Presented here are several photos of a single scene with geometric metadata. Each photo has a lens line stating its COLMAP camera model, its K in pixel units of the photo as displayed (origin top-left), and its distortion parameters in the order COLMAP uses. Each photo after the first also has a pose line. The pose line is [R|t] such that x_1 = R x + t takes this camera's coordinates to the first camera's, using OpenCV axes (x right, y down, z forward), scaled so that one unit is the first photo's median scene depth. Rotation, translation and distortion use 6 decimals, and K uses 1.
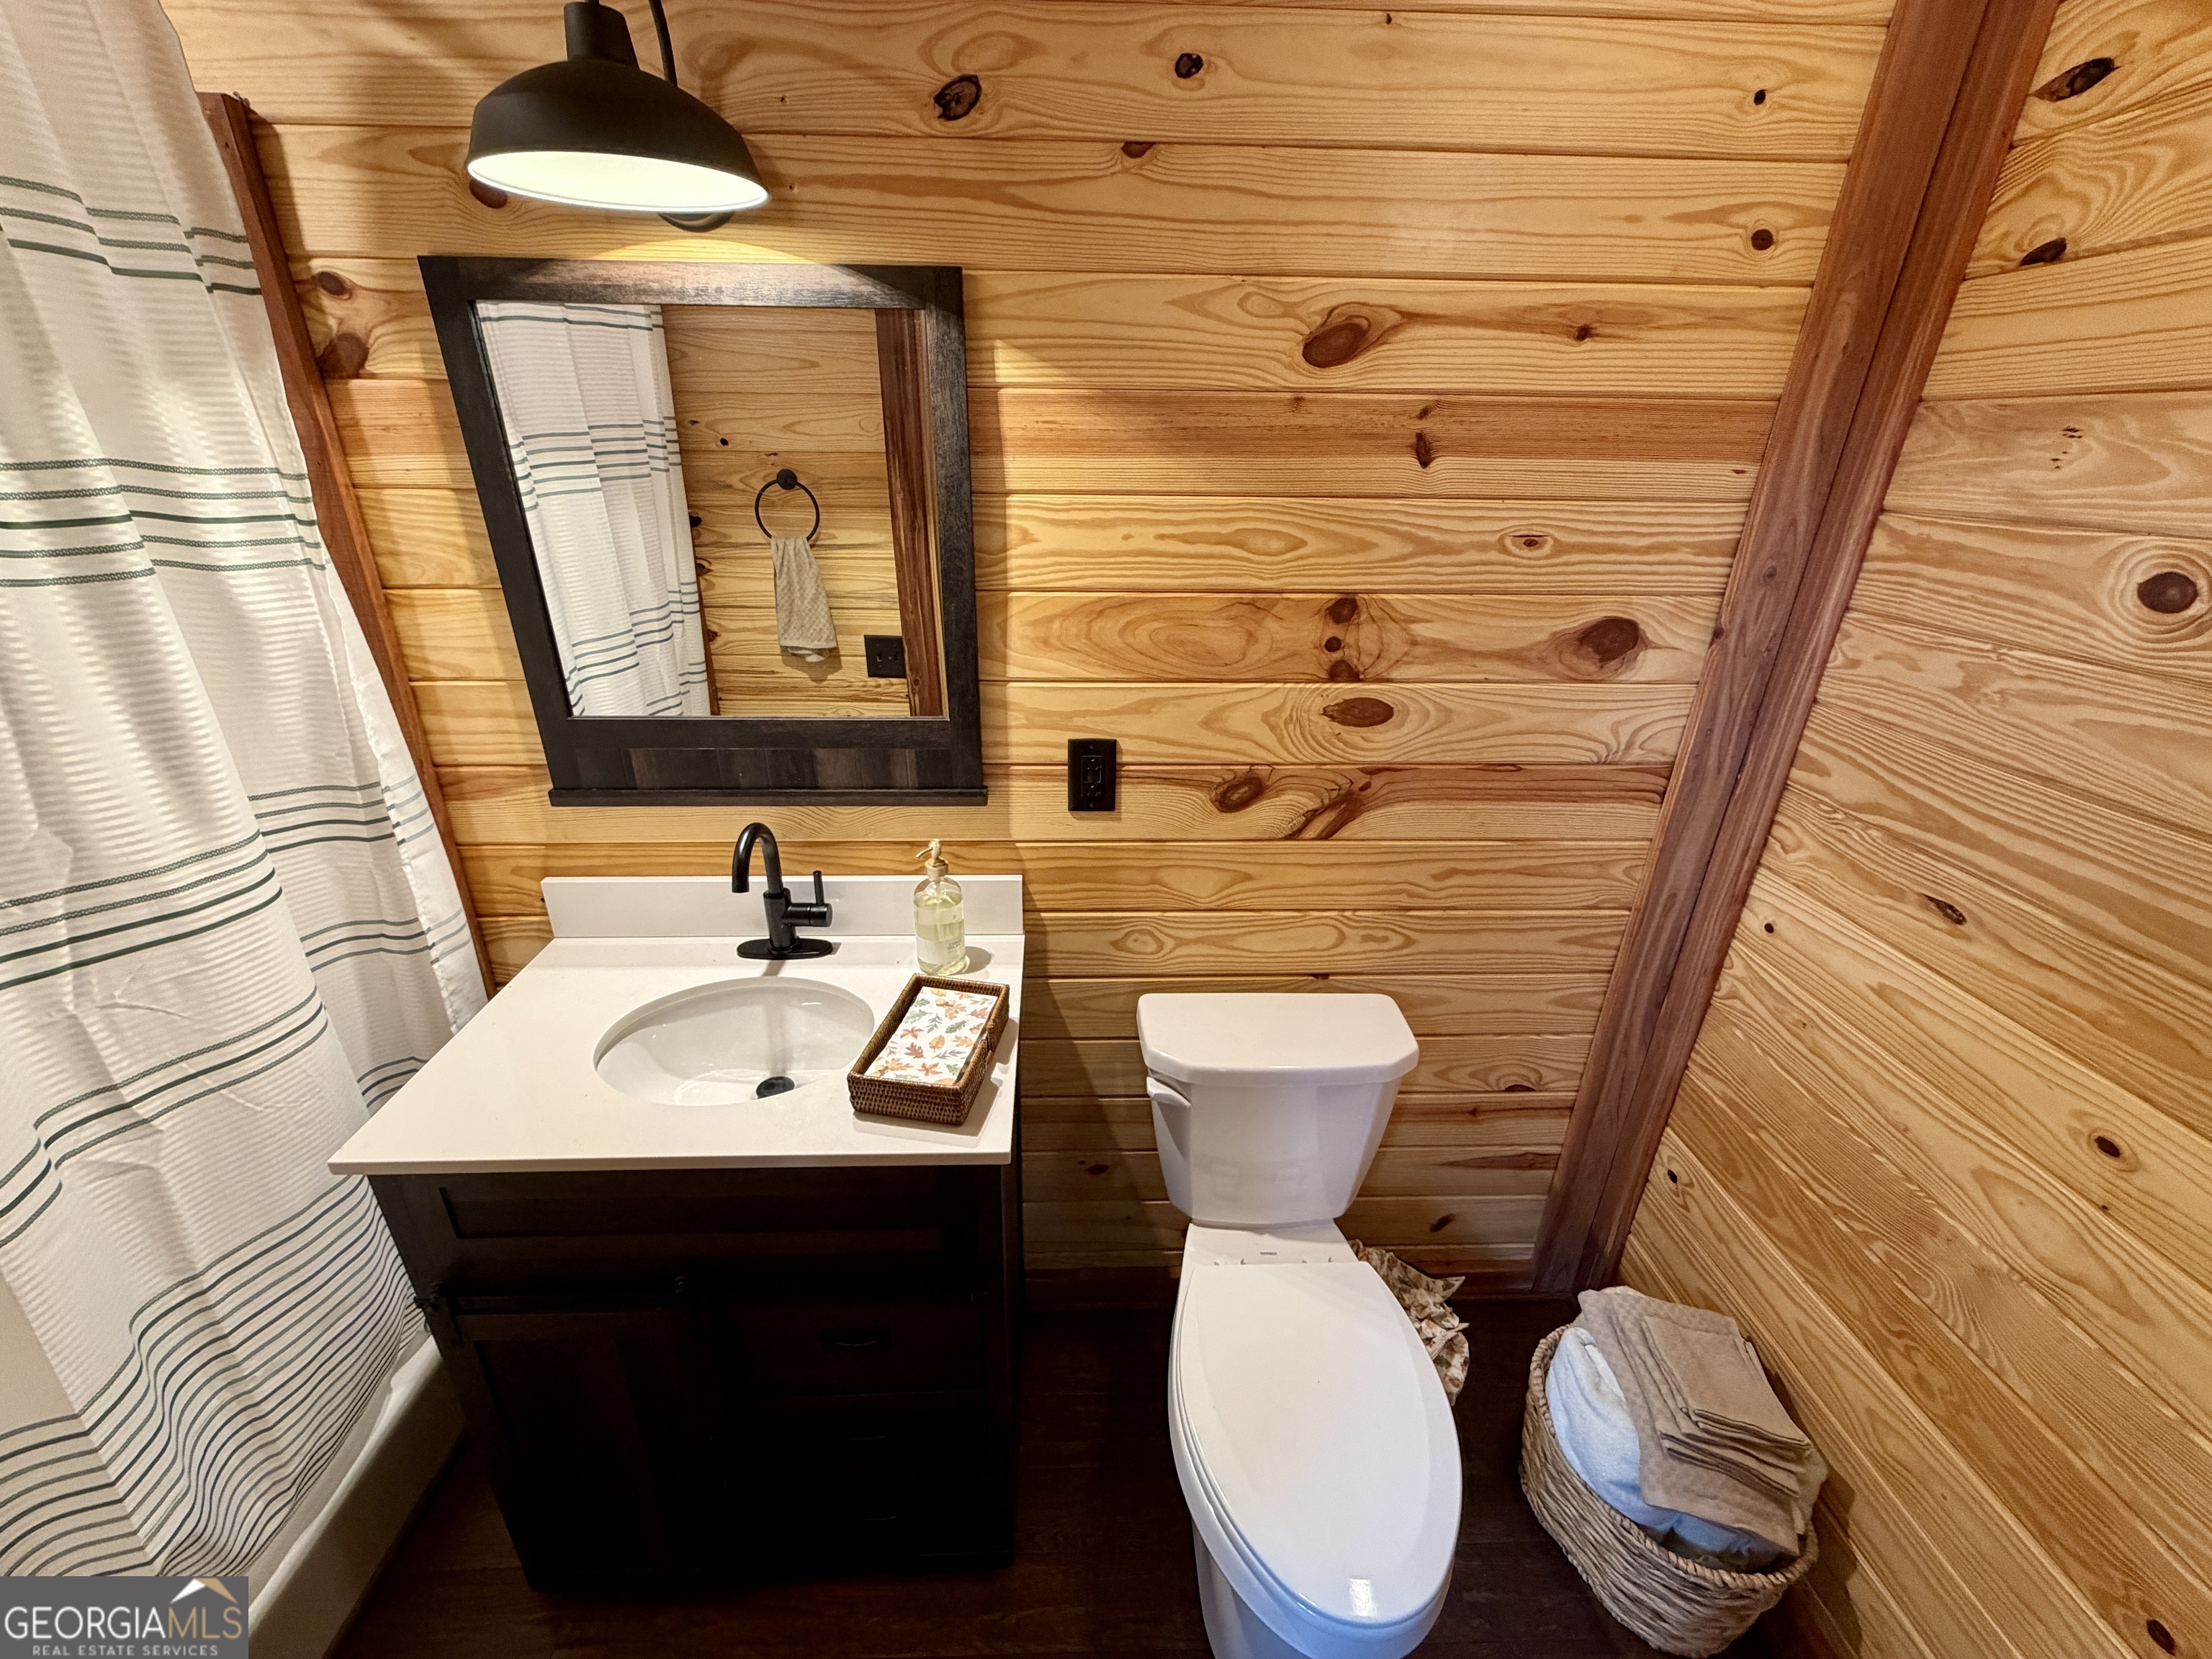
lens RADIAL K [[882.0, 0, 1107.3], [0, 882.0, 828.2], [0, 0, 1]] dist [0.001460, -0.000465]
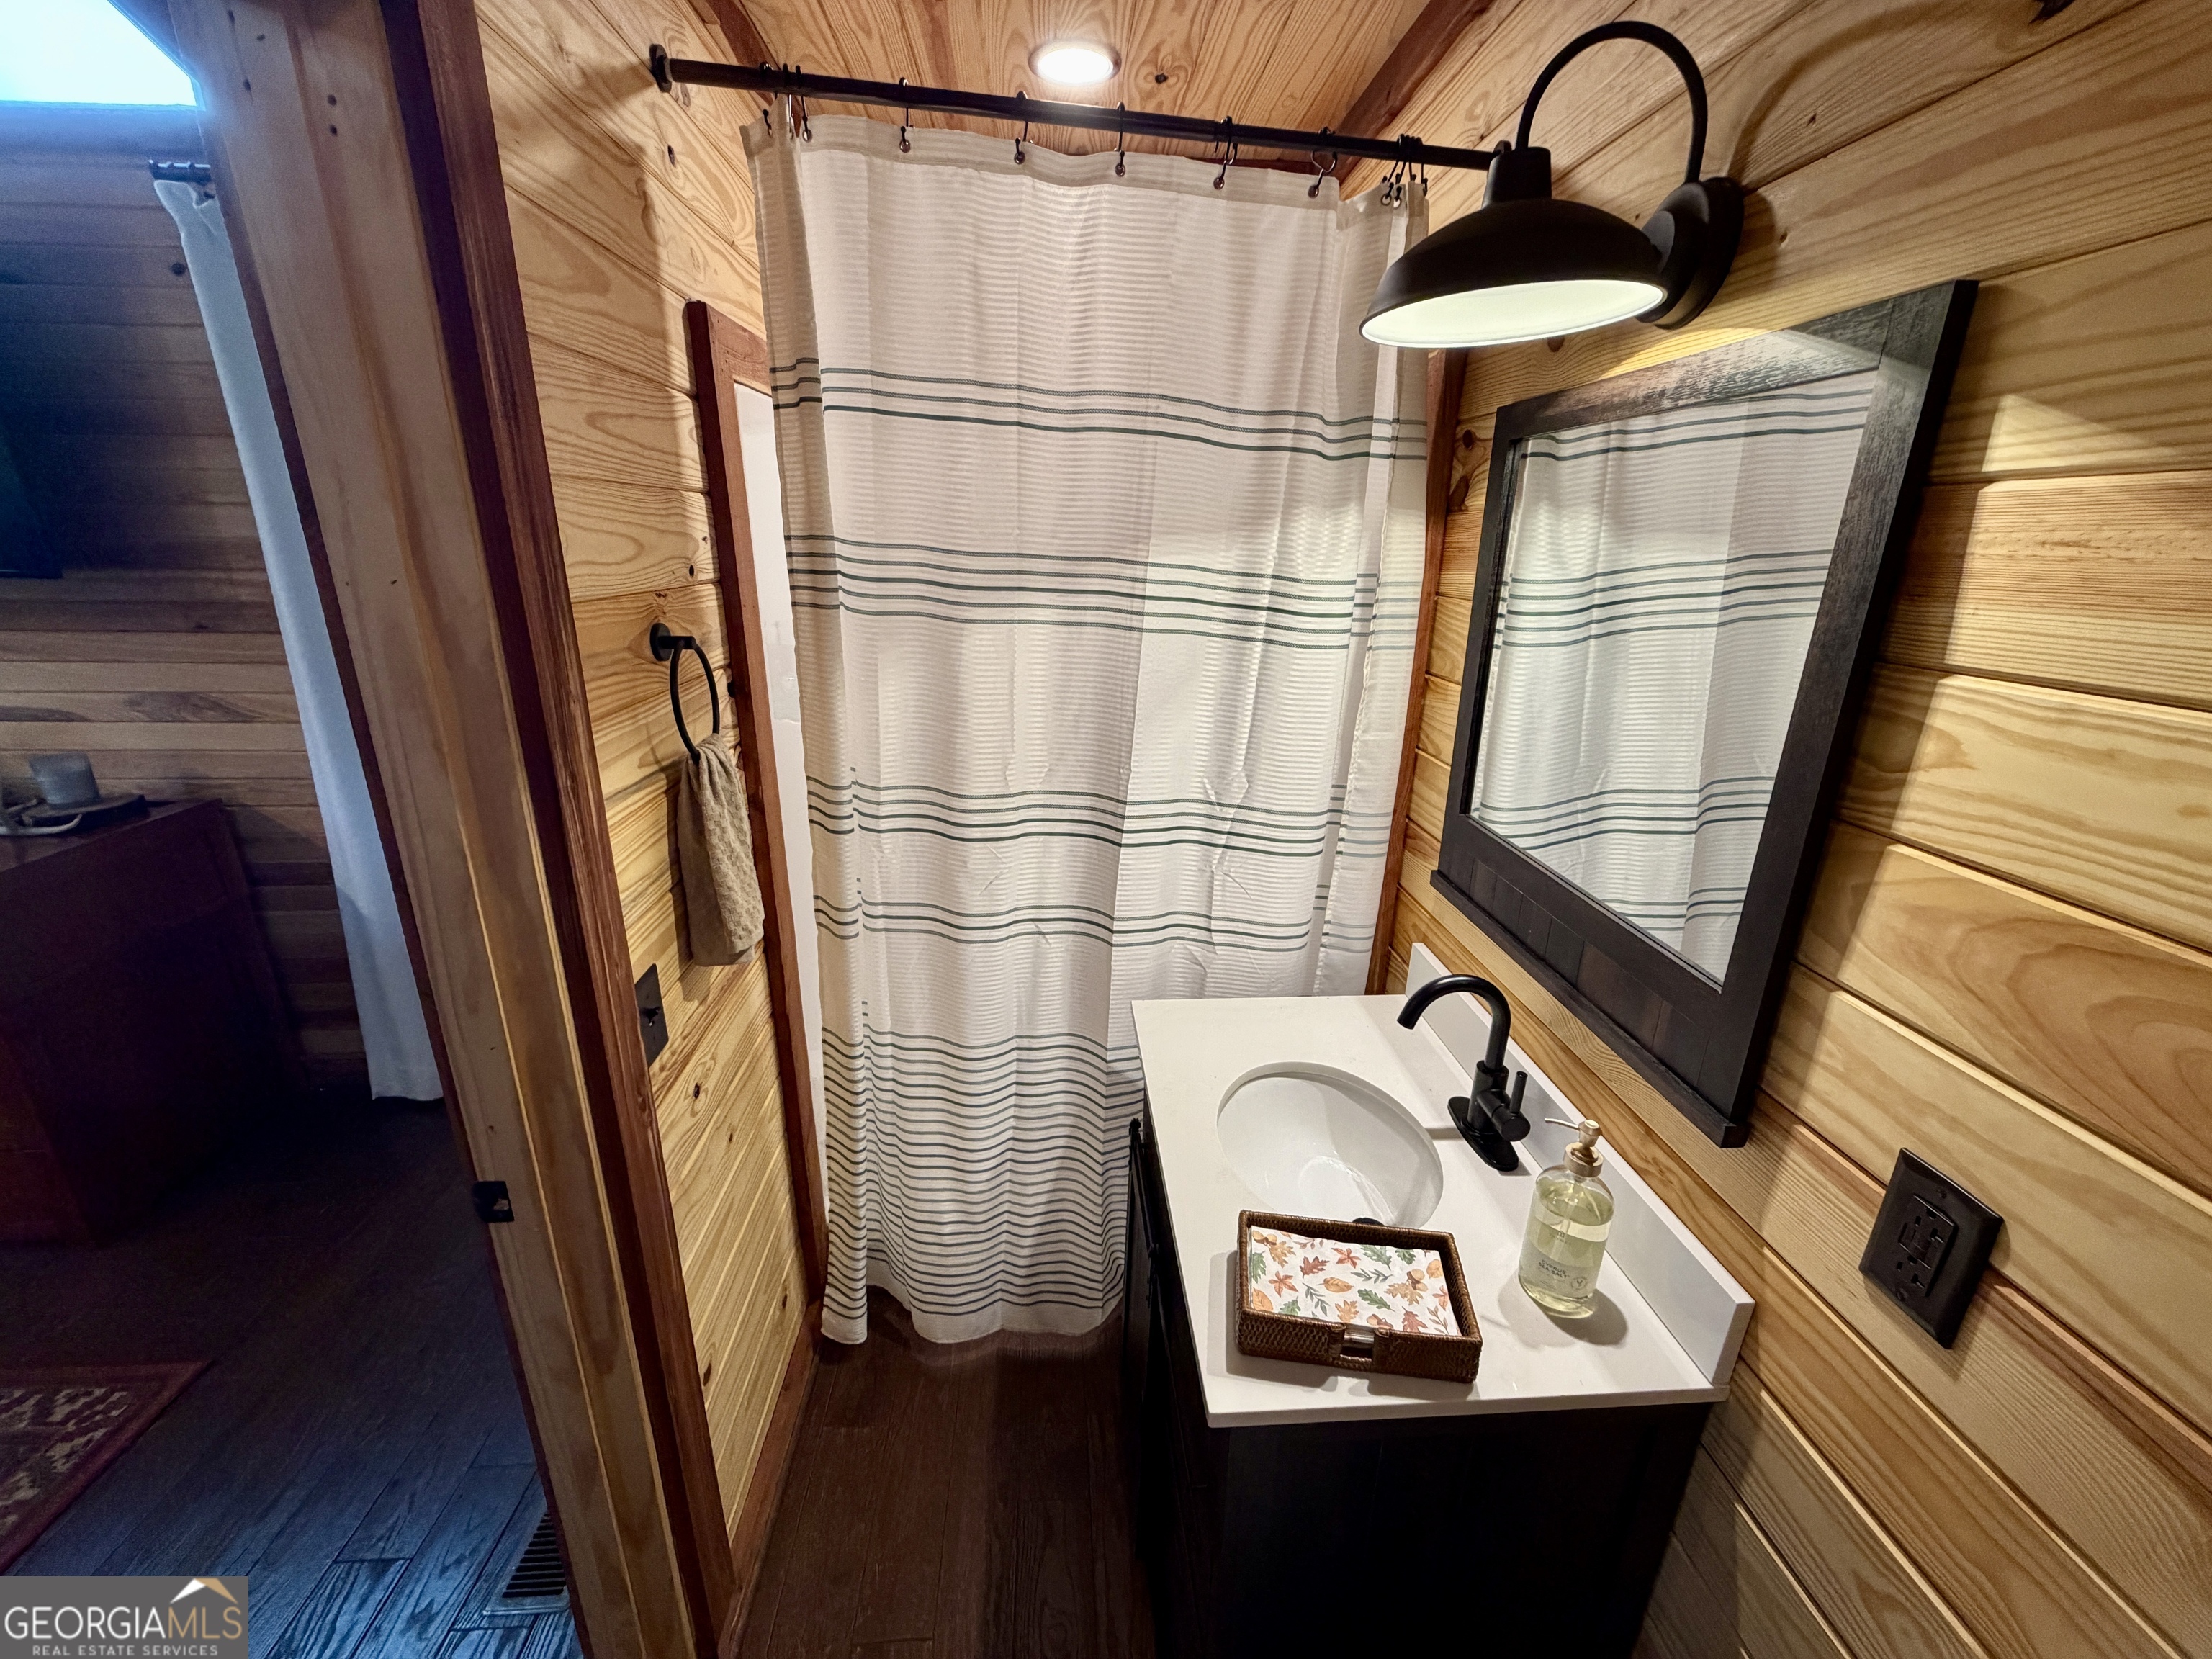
lens RADIAL K [[882.0, 0, 1107.5], [0, 882.0, 830.4], [0, 0, 1]] dist [0.001460, -0.000465]
pose [[0.028258, 0.306958, -0.951303, 0.380304], [-0.418880, 0.867731, 0.267549, -0.210386], [0.907602, 0.390922, 0.153099, 0.460497]]
